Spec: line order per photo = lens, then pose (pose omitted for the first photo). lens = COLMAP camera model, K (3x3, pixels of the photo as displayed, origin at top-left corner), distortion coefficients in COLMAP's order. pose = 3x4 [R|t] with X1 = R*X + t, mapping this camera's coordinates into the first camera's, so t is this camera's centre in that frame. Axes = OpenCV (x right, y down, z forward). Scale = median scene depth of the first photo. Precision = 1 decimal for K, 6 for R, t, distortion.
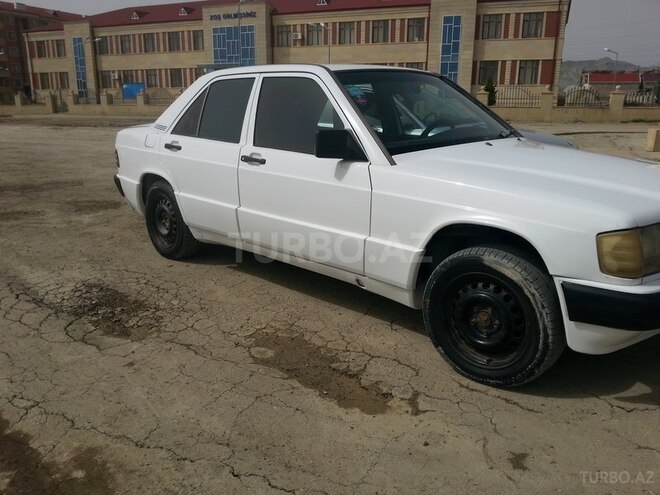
lens RADIAL K [[543.6, 0, 325.3], [0, 543.6, 247.1], [0, 0, 1]] dist [-0.022450, -0.003593]
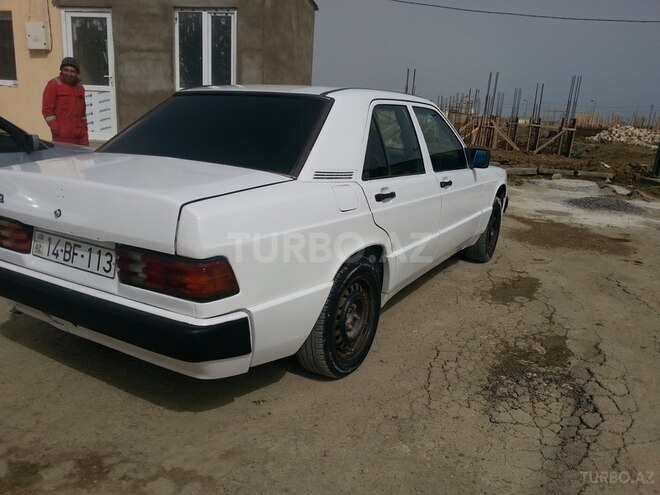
lens RADIAL K [[546.2, 0, 326.3], [0, 546.2, 248.0], [0, 0, 1]] dist [-0.018698, -0.010538]
pose [[-0.252725, -0.245653, 0.935834, -0.064528], [0.215336, 0.928692, 0.301930, -0.024167], [-0.943271, 0.277824, -0.181806, 0.083177]]
